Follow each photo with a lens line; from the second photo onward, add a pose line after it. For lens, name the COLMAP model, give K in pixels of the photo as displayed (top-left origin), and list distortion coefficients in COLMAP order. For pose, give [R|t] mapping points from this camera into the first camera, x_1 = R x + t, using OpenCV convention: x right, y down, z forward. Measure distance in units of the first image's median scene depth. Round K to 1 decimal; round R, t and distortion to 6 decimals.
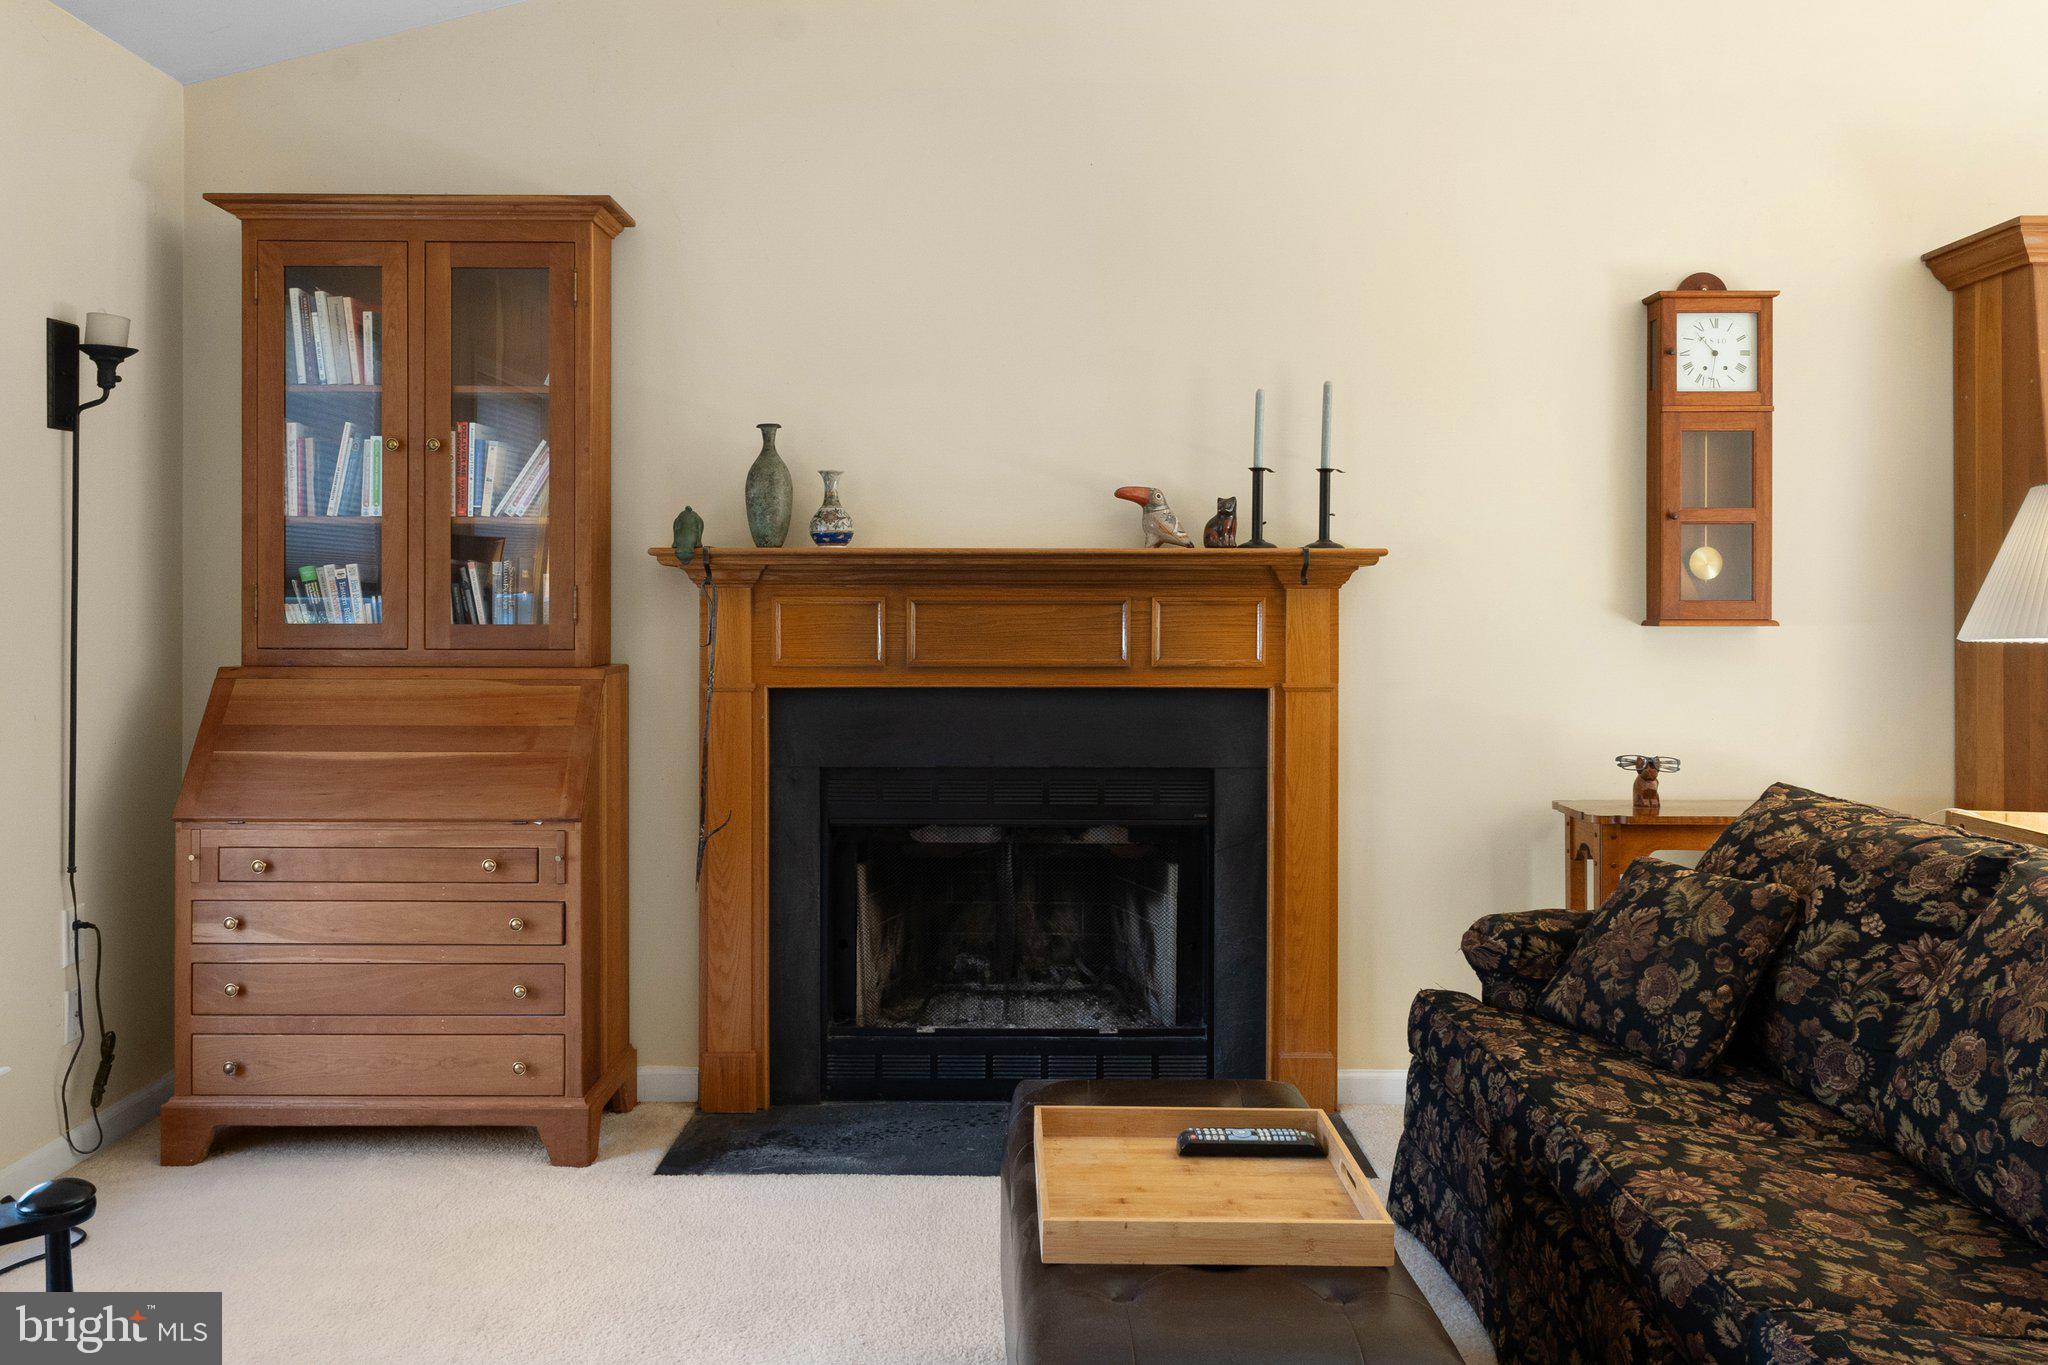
lens RADIAL K [[1594.1, 0, 999.1], [0, 1594.1, 593.1], [0, 0, 1]] dist [-0.000275, -0.004454]
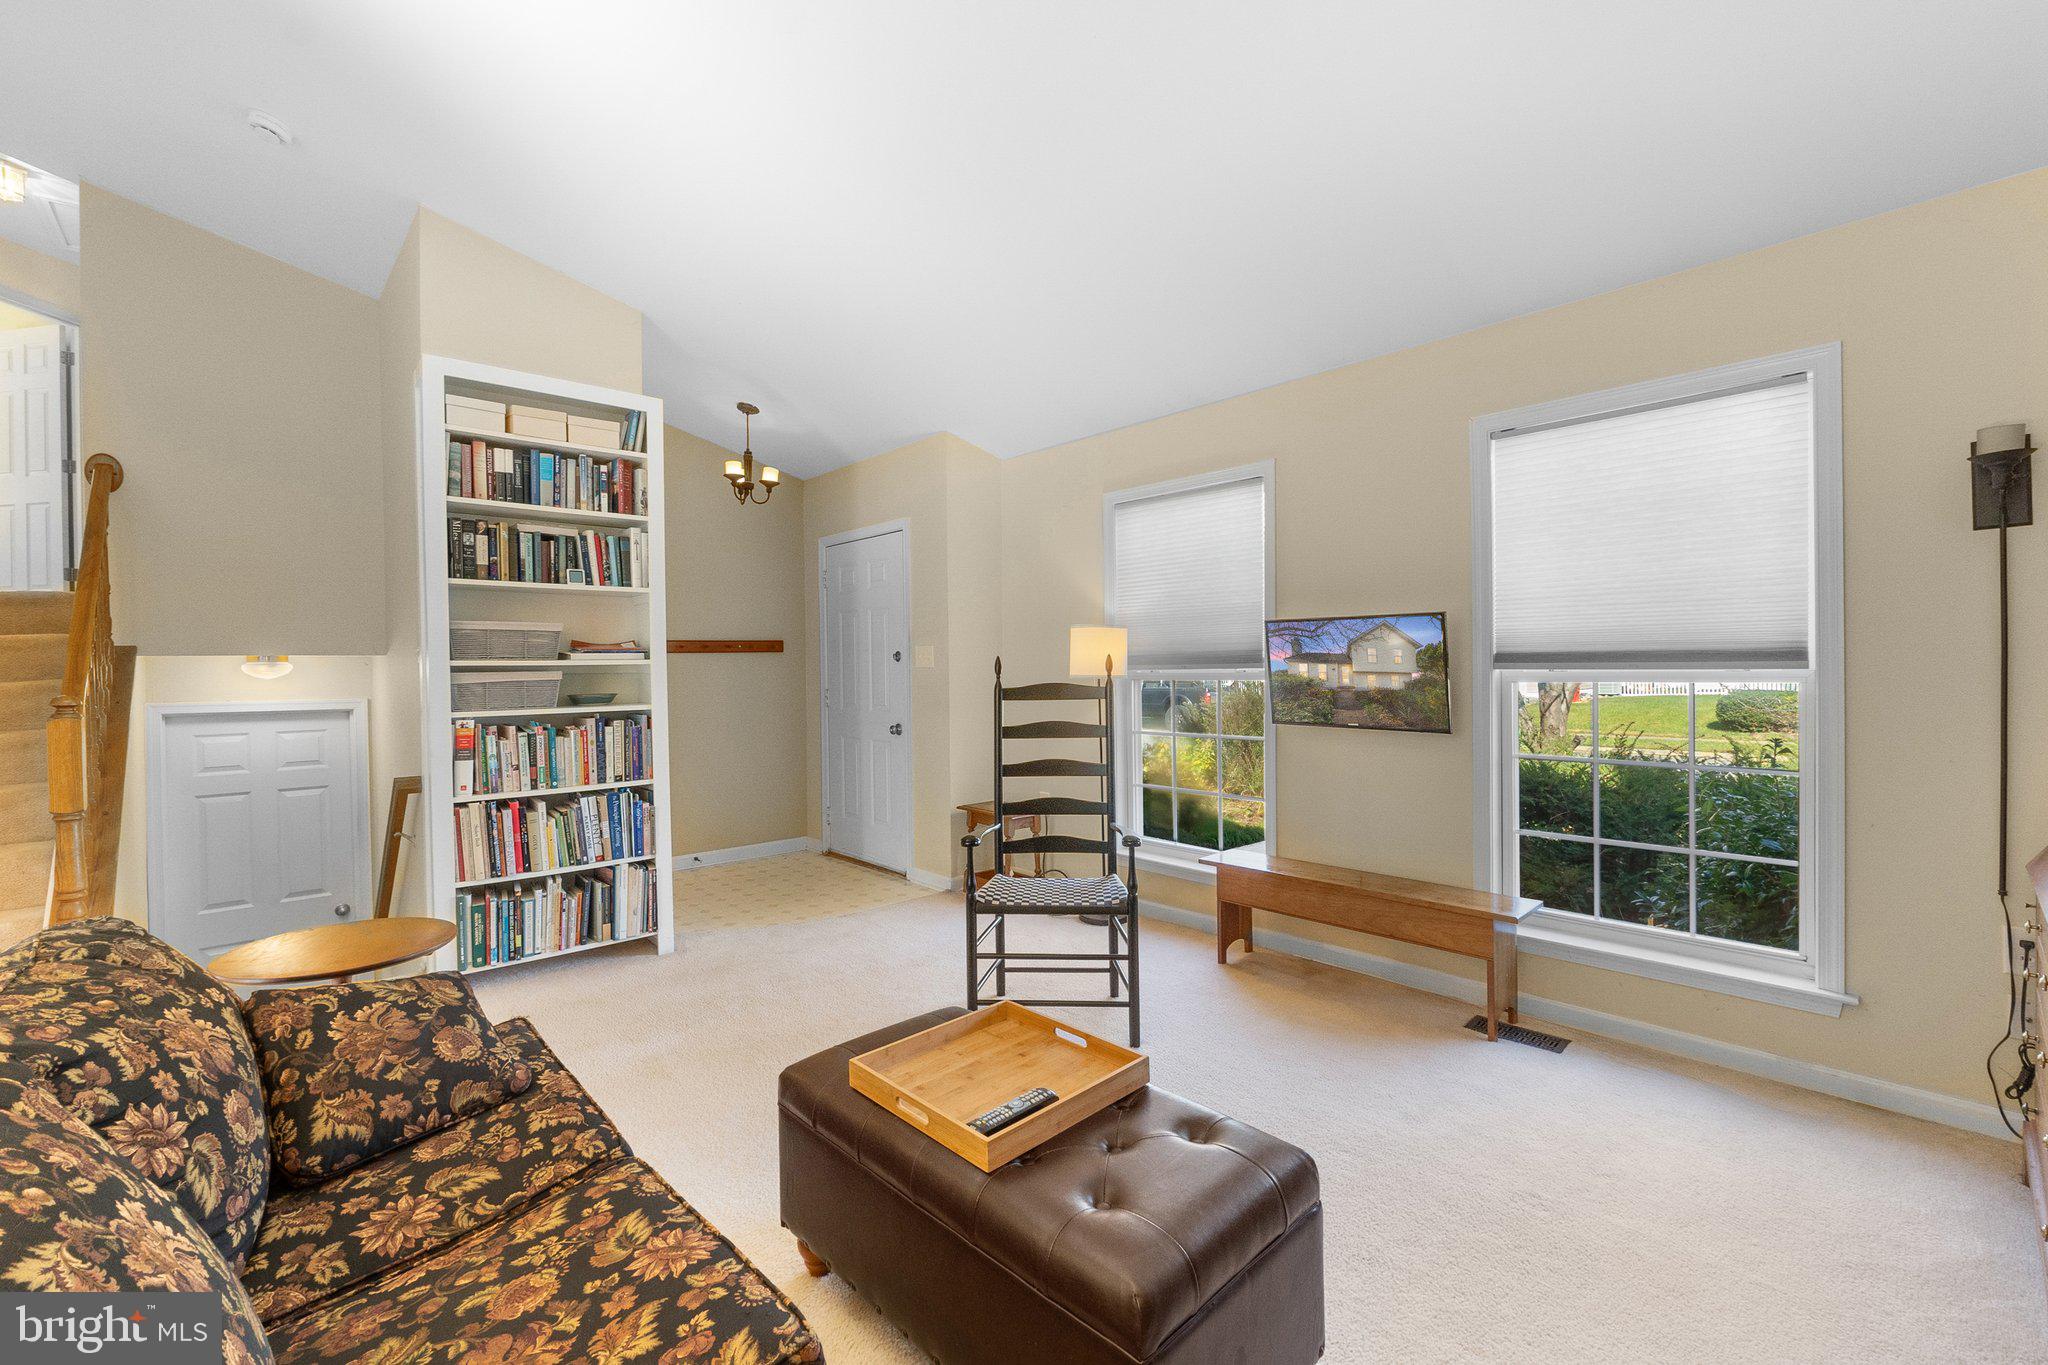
lens RADIAL K [[850.7, 0, 1023.0], [0, 850.7, 672.8], [0, 0, 1]] dist [-0.011911, -0.000200]
pose [[-0.729268, 0.011235, -0.684136, 0.356307], [0.013891, 0.999902, 0.001613, -0.001404], [0.684088, -0.008327, -0.729352, 0.881448]]
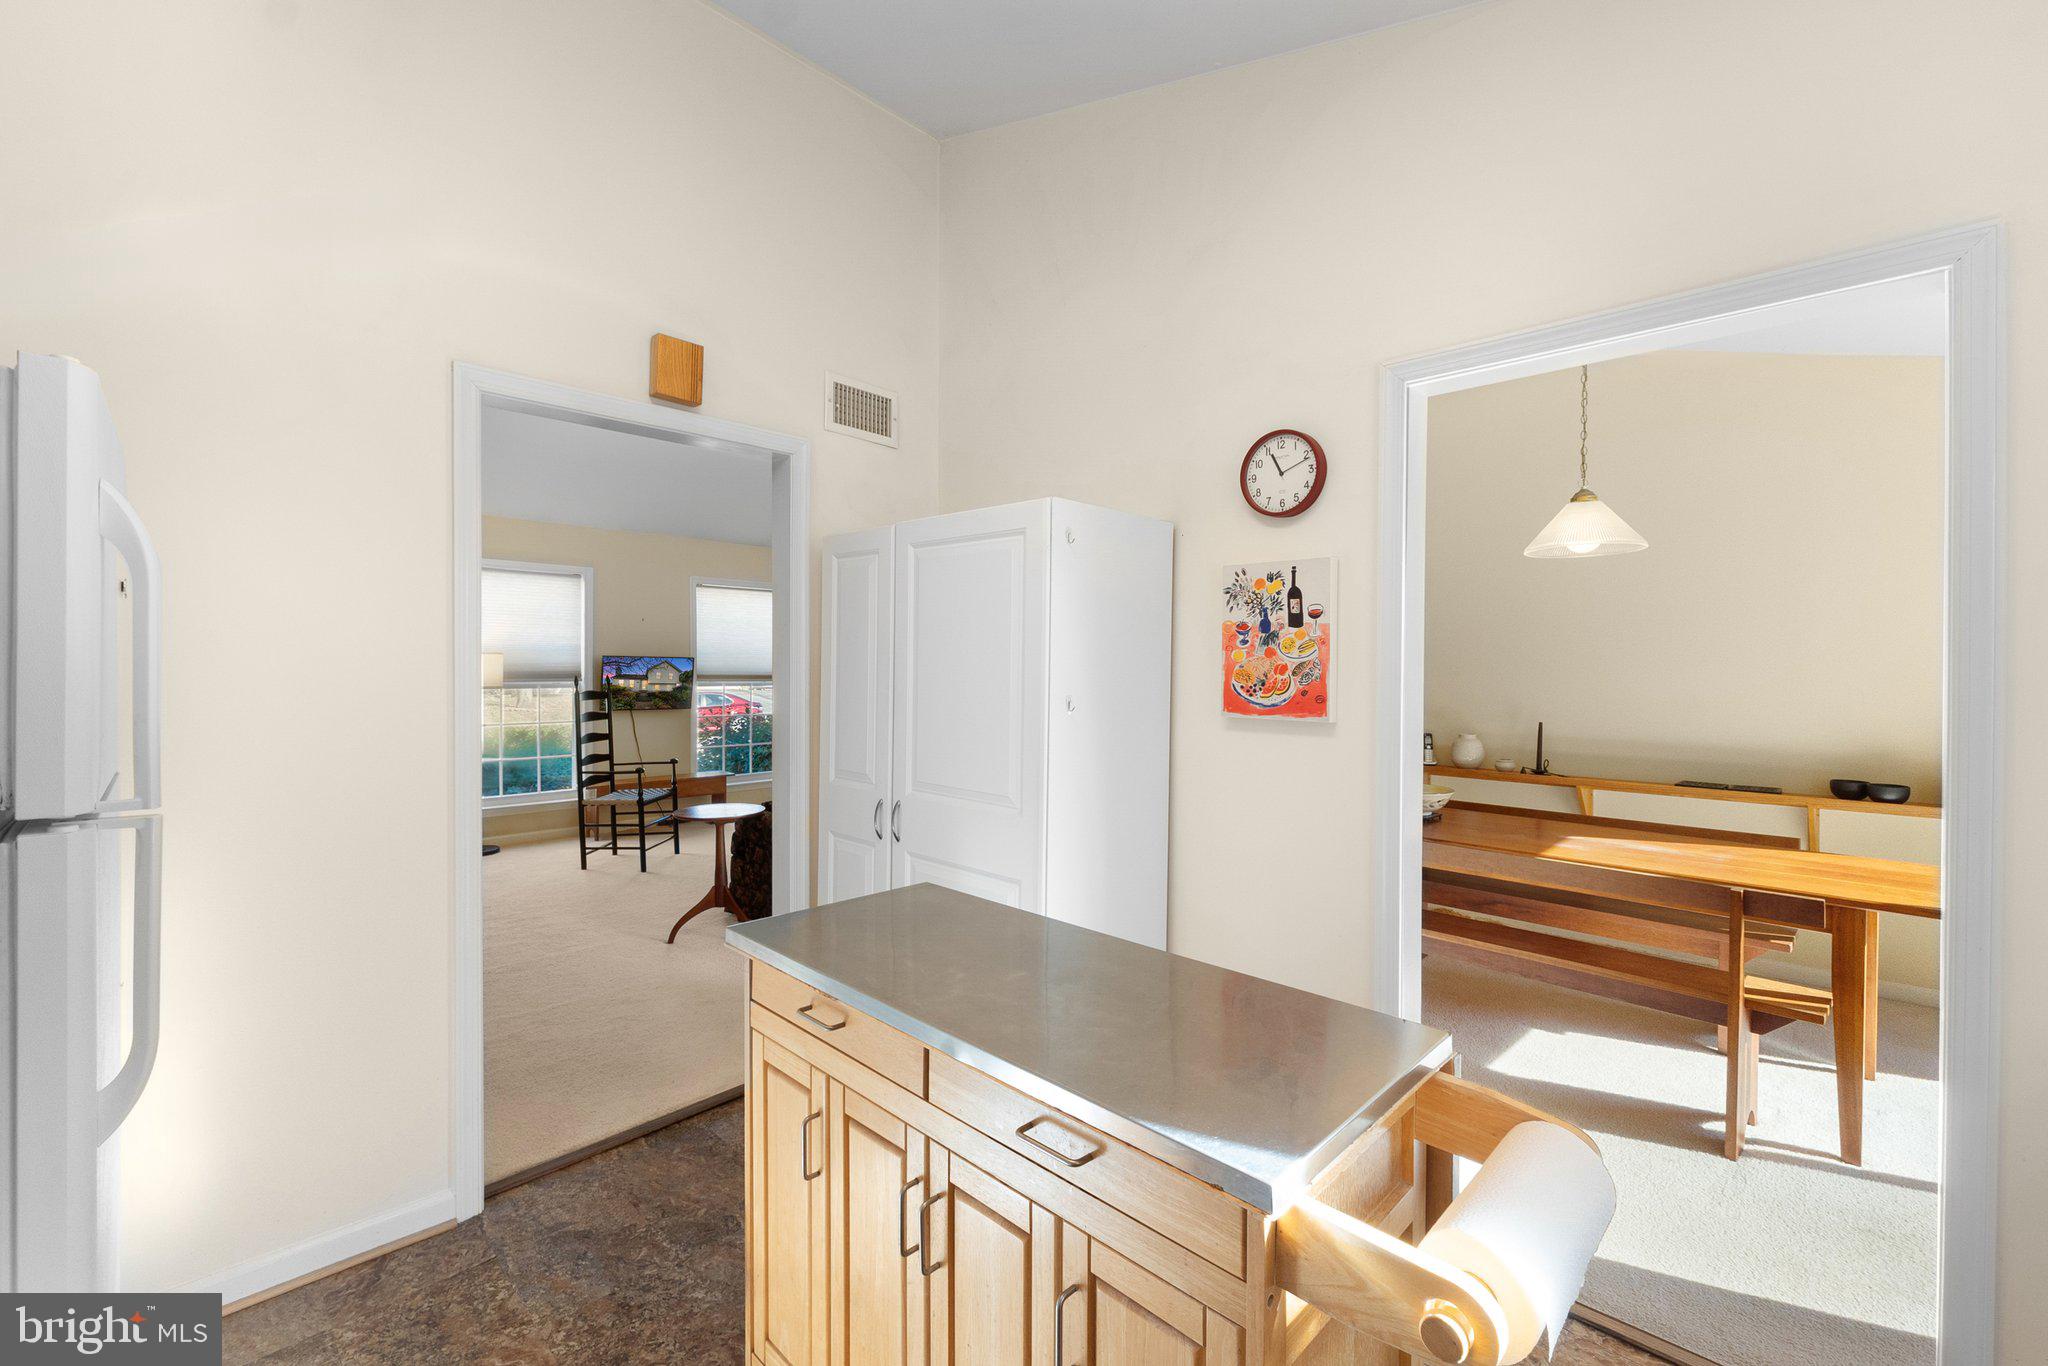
lens RADIAL K [[850.7, 0, 1023.0], [0, 850.7, 673.3], [0, 0, 1]] dist [-0.011911, -0.000200]
pose [[0.722546, 0.011909, -0.691220, 1.411223], [-0.000813, 0.999866, 0.016377, -0.050545], [0.691322, -0.011271, 0.722459, -0.329268]]
